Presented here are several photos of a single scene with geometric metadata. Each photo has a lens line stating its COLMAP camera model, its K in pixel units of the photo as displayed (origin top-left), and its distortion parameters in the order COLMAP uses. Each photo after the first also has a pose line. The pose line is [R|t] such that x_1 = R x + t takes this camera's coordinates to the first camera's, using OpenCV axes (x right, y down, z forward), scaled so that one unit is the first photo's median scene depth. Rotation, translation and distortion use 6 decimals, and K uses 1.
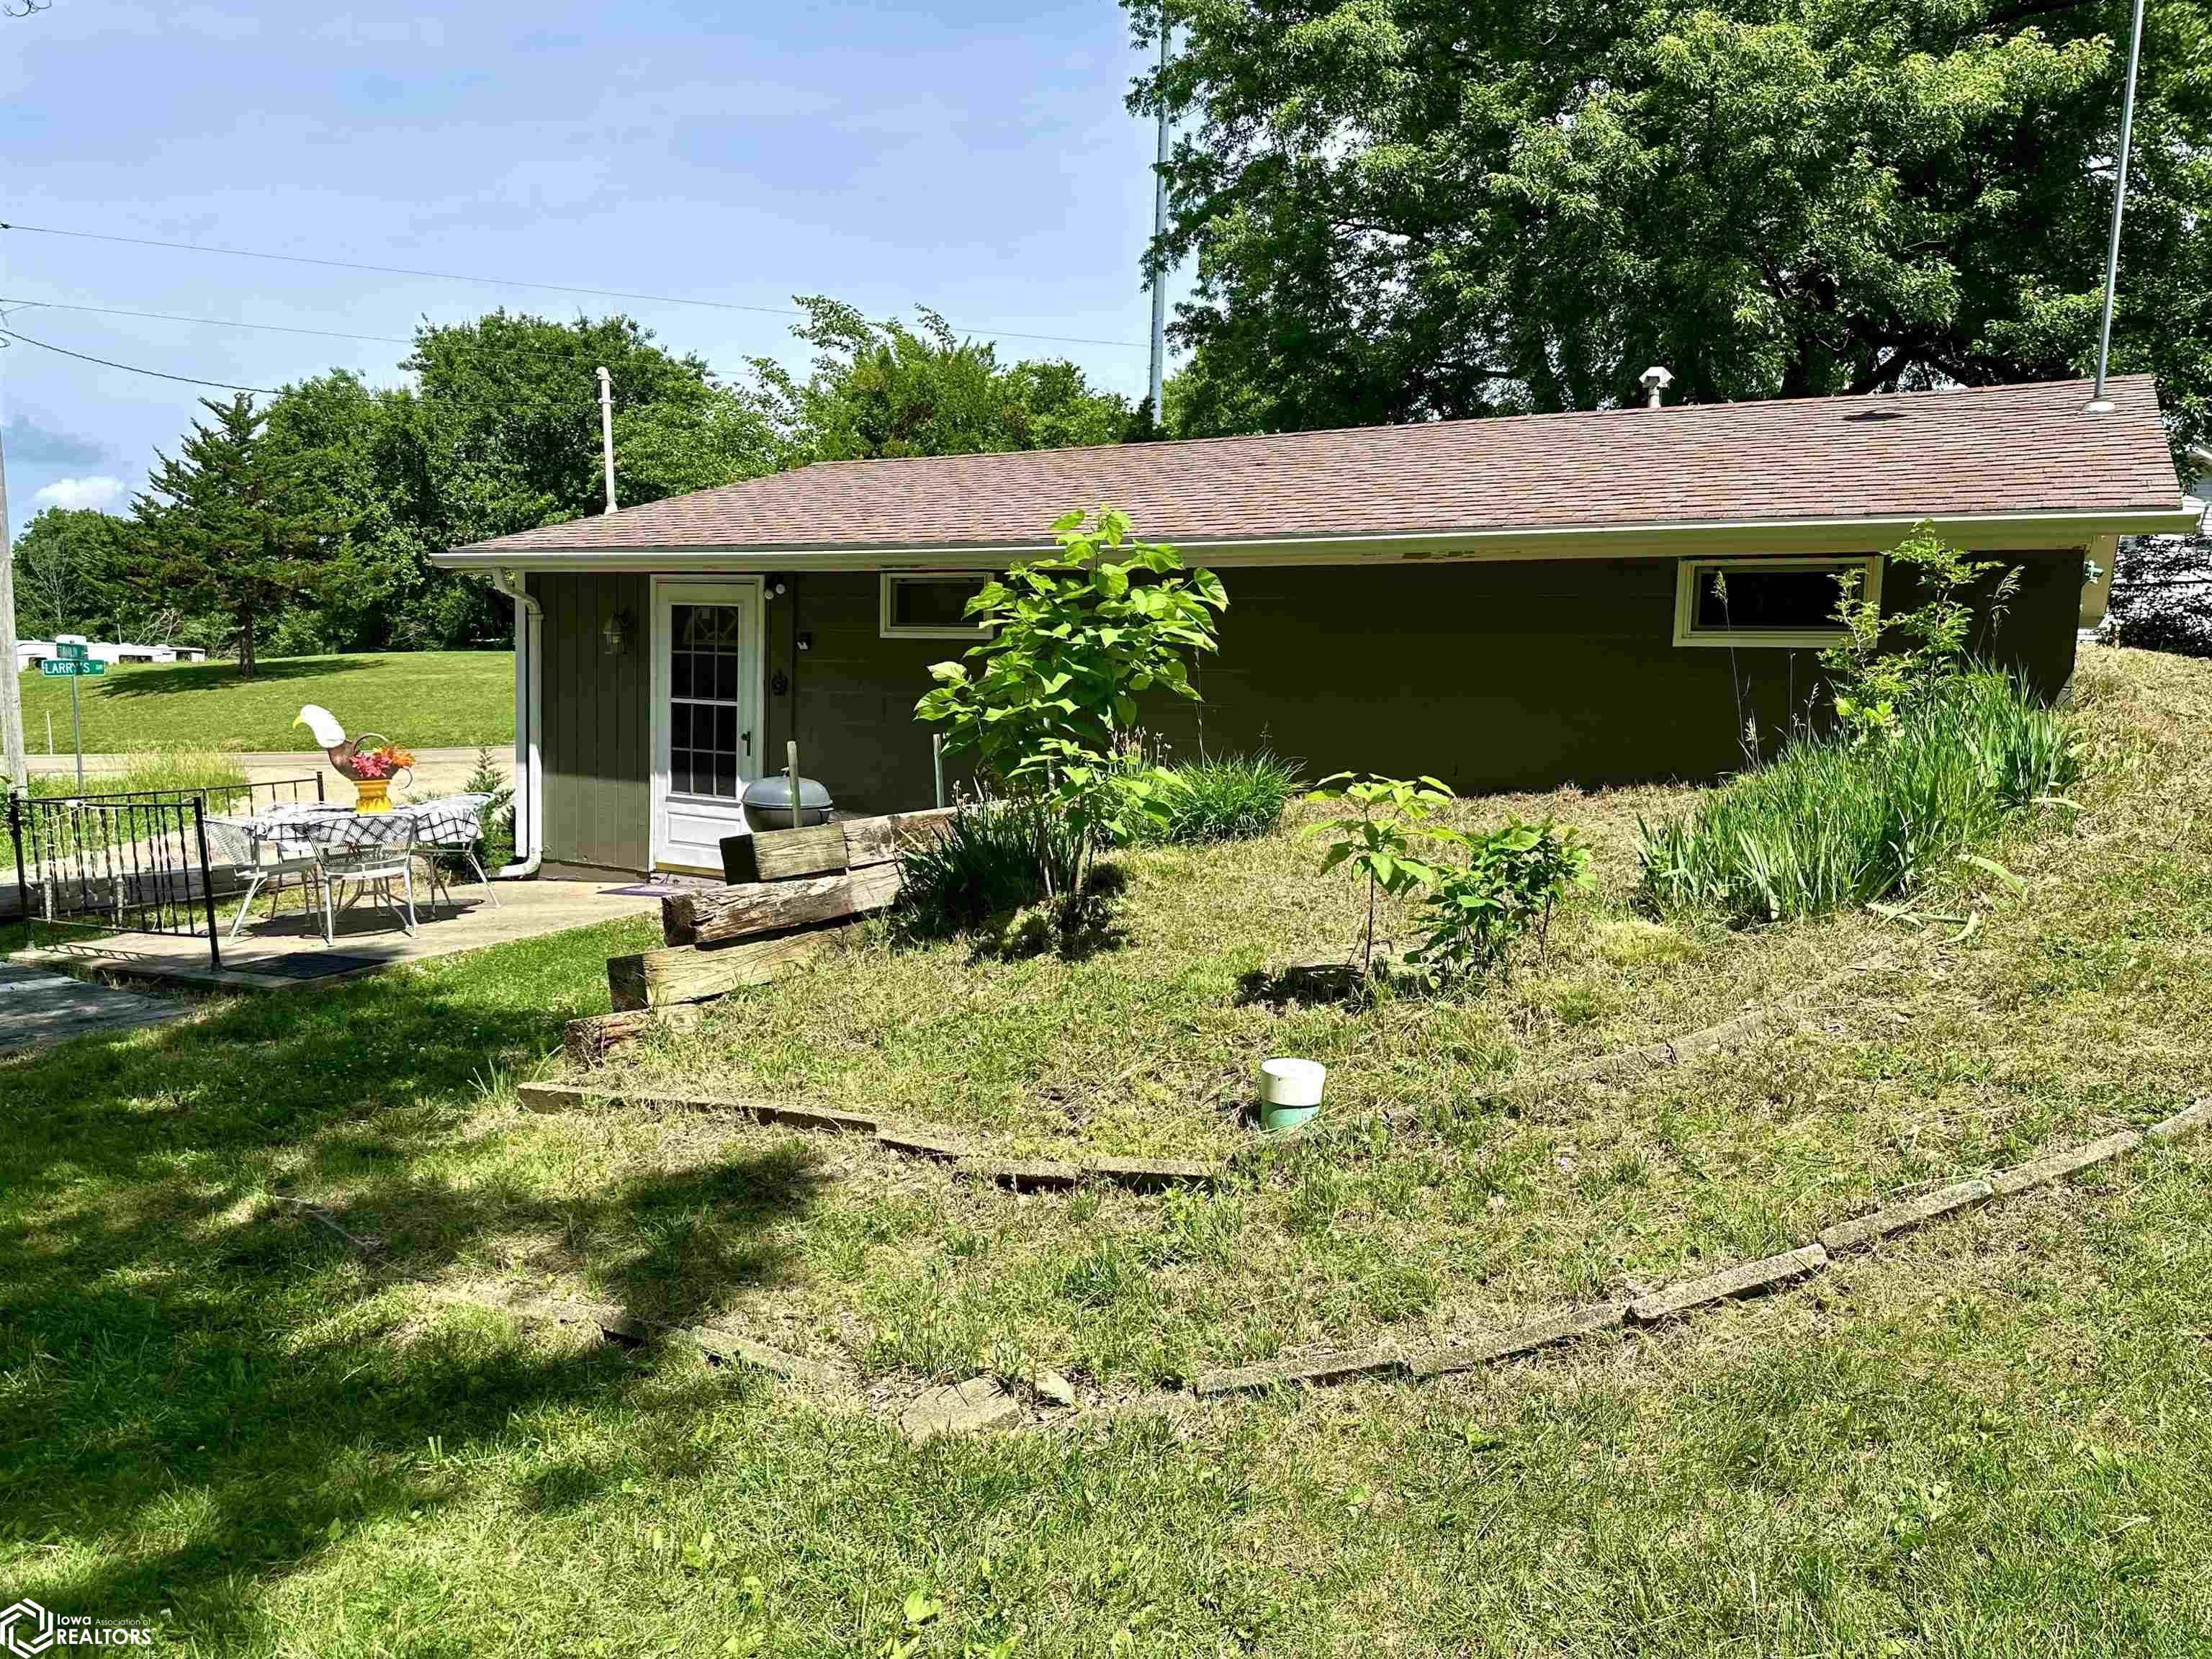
lens RADIAL K [[1682.1, 0, 1106.0], [0, 1682.1, 829.5], [0, 0, 1]] dist [0.110345, -0.092116]
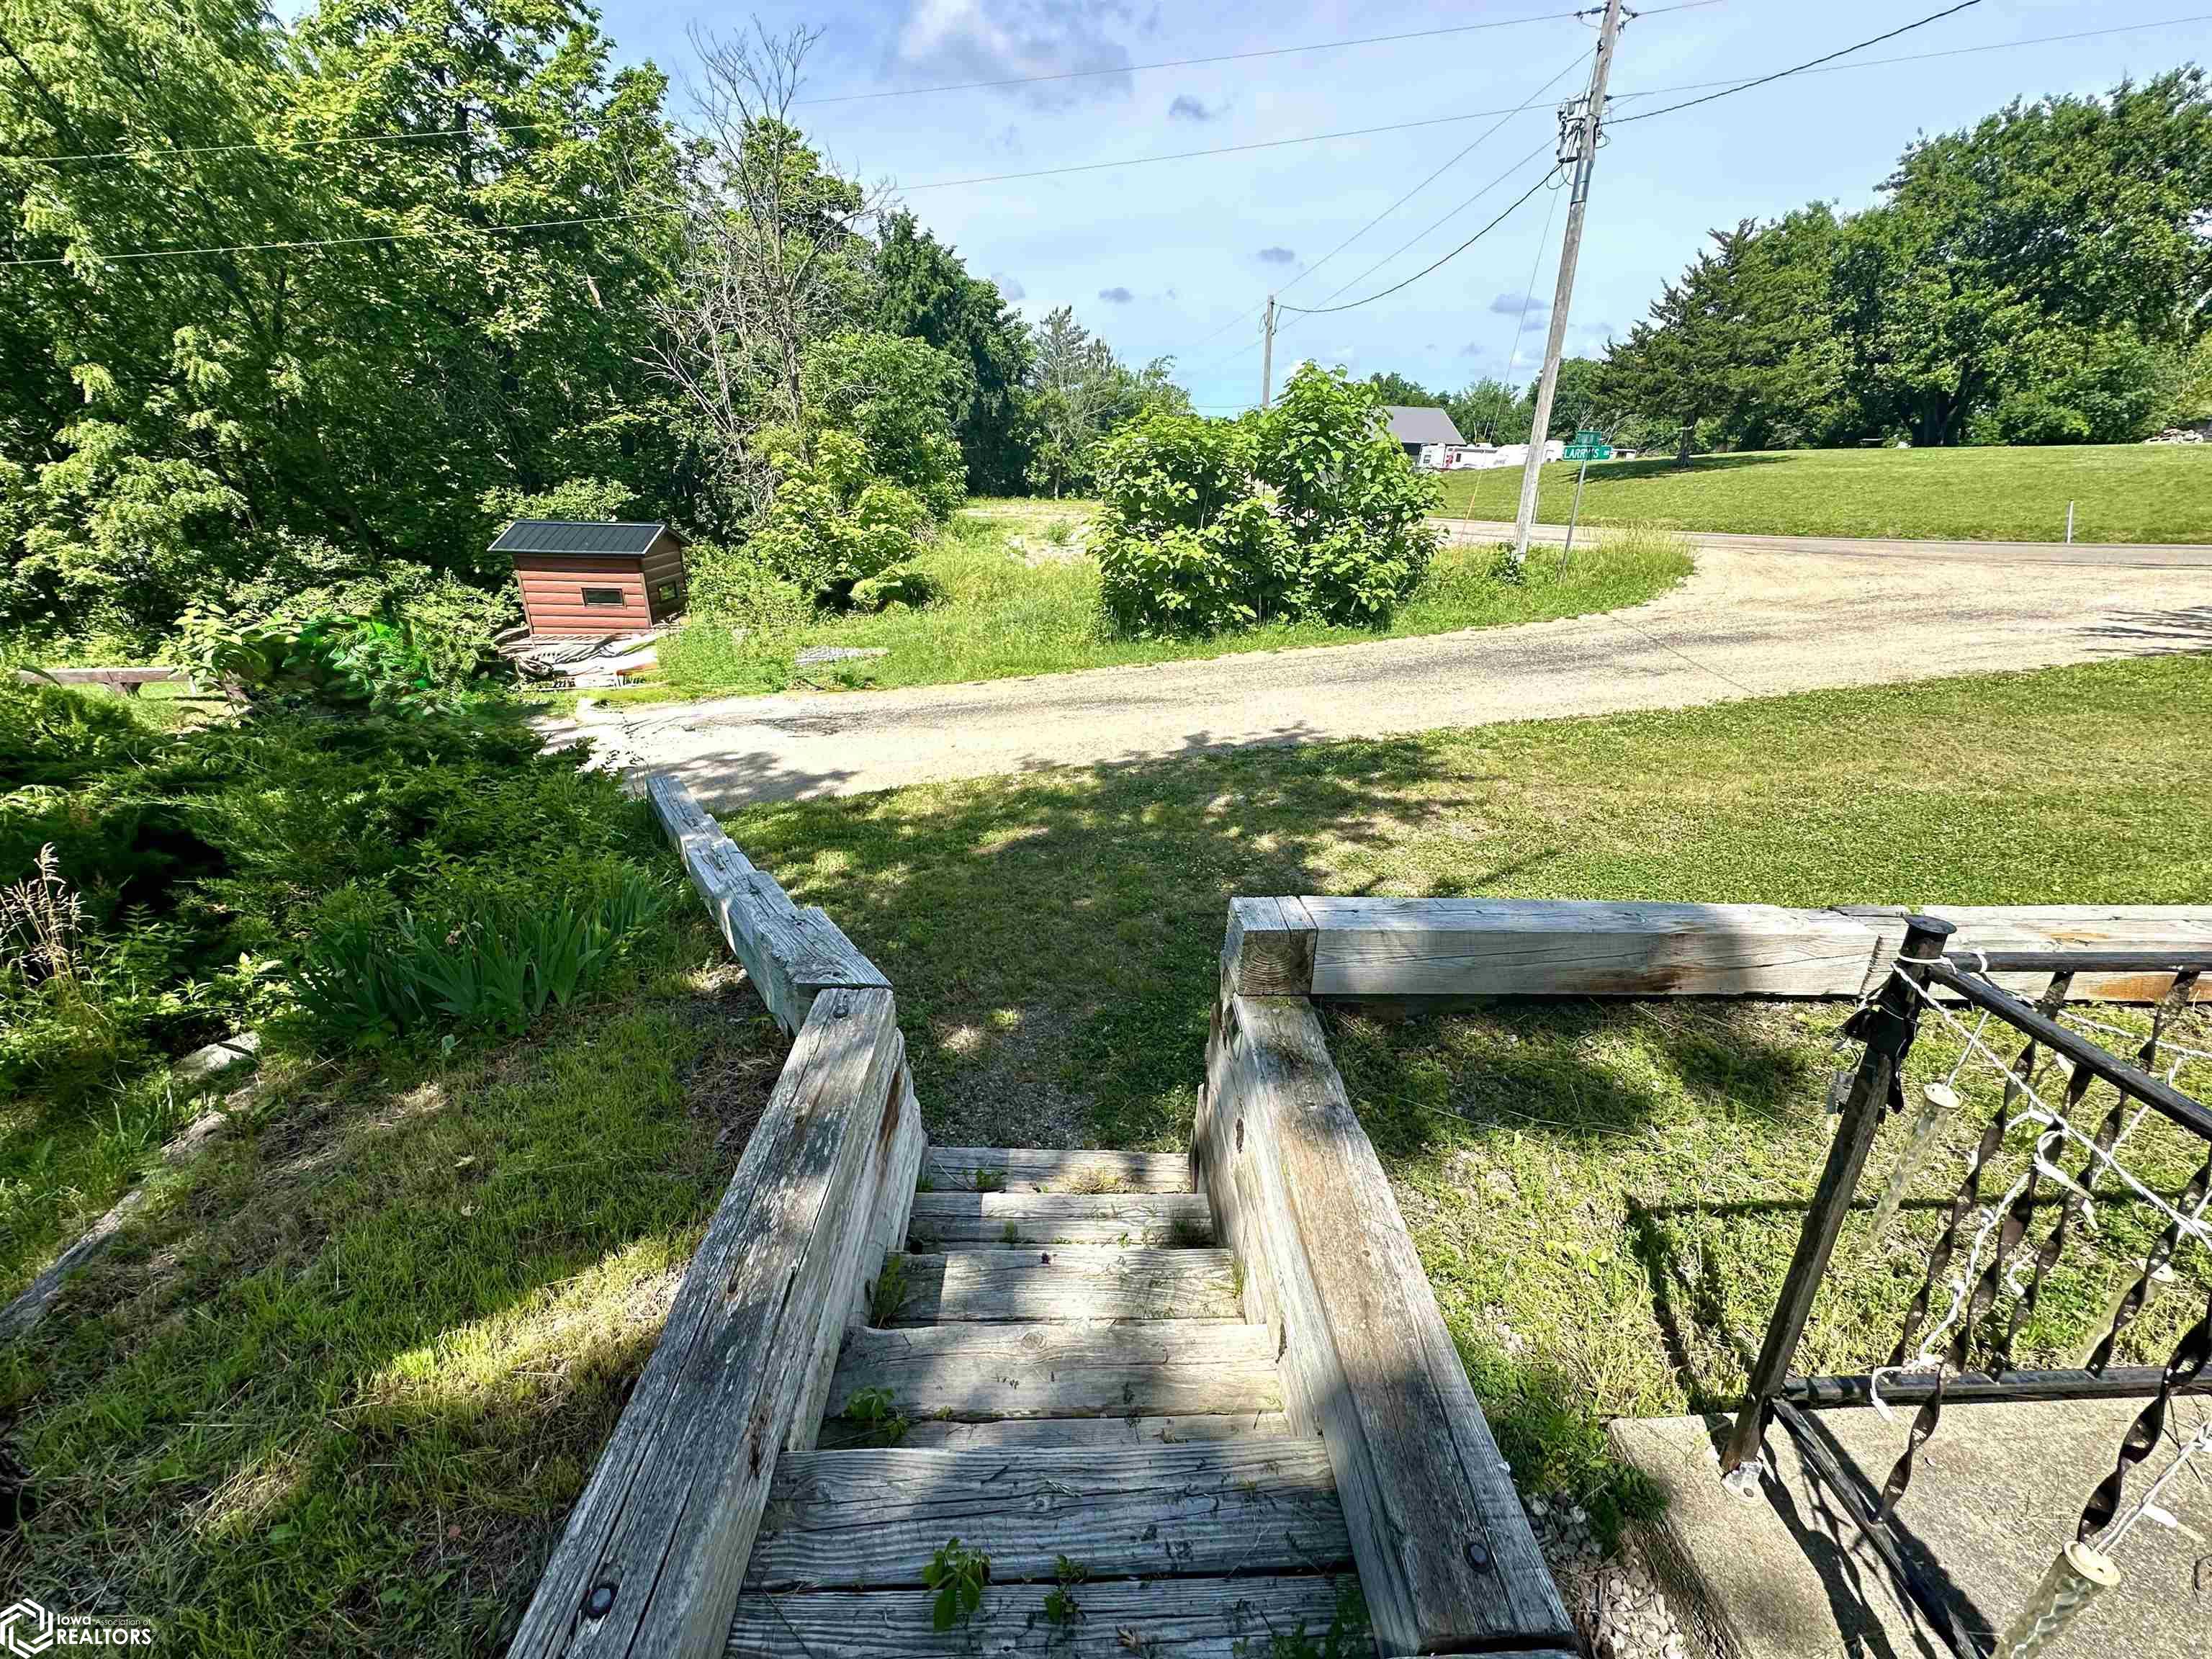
lens RADIAL K [[887.3, 0, 1106.0], [0, 887.3, 829.5], [0, 0, 1]] dist [0.004851, 0.000240]
pose [[0.580594, 0.318971, -0.749111, -0.159429], [-0.090403, 0.939632, 0.330028, -0.014416], [0.809158, -0.123890, 0.574381, 0.223873]]
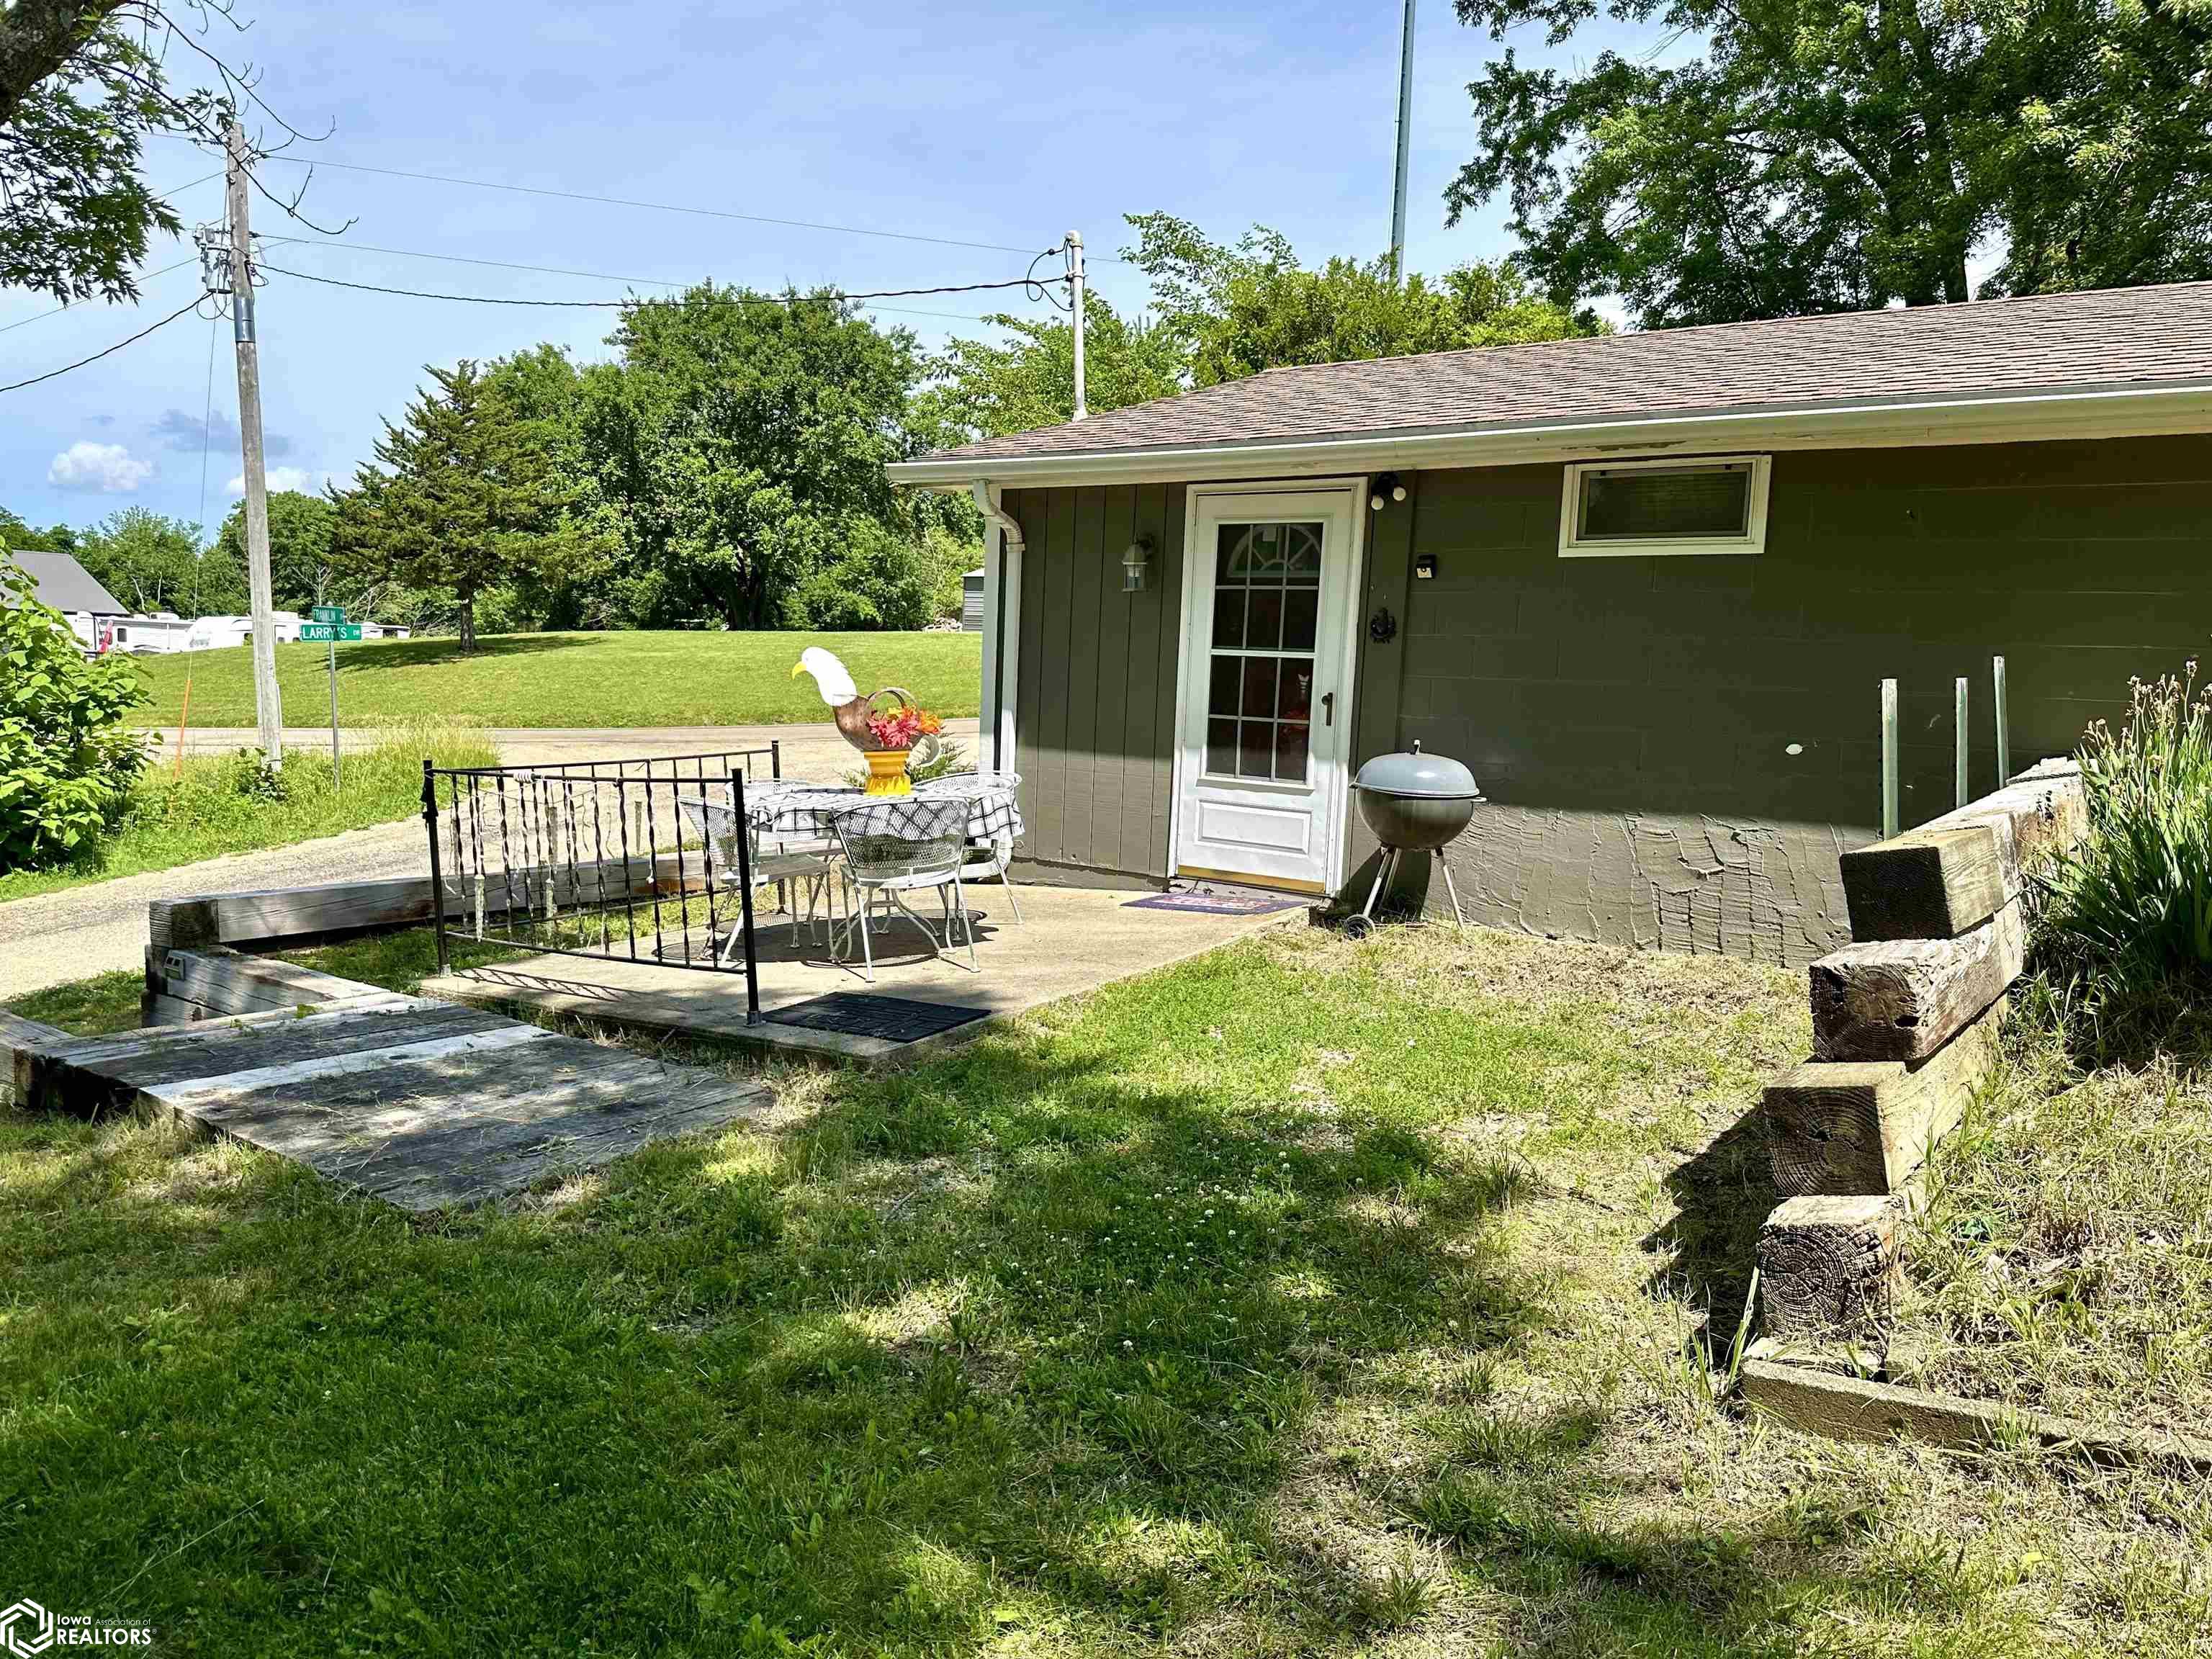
lens RADIAL K [[1631.7, 0, 1106.0], [0, 1631.7, 829.5], [0, 0, 1]] dist [0.168502, -0.255181]
pose [[0.997852, 0.015950, -0.063534, -0.079867], [-0.015559, 0.999857, 0.006652, -0.000368], [0.063631, -0.005649, 0.997958, 0.084183]]
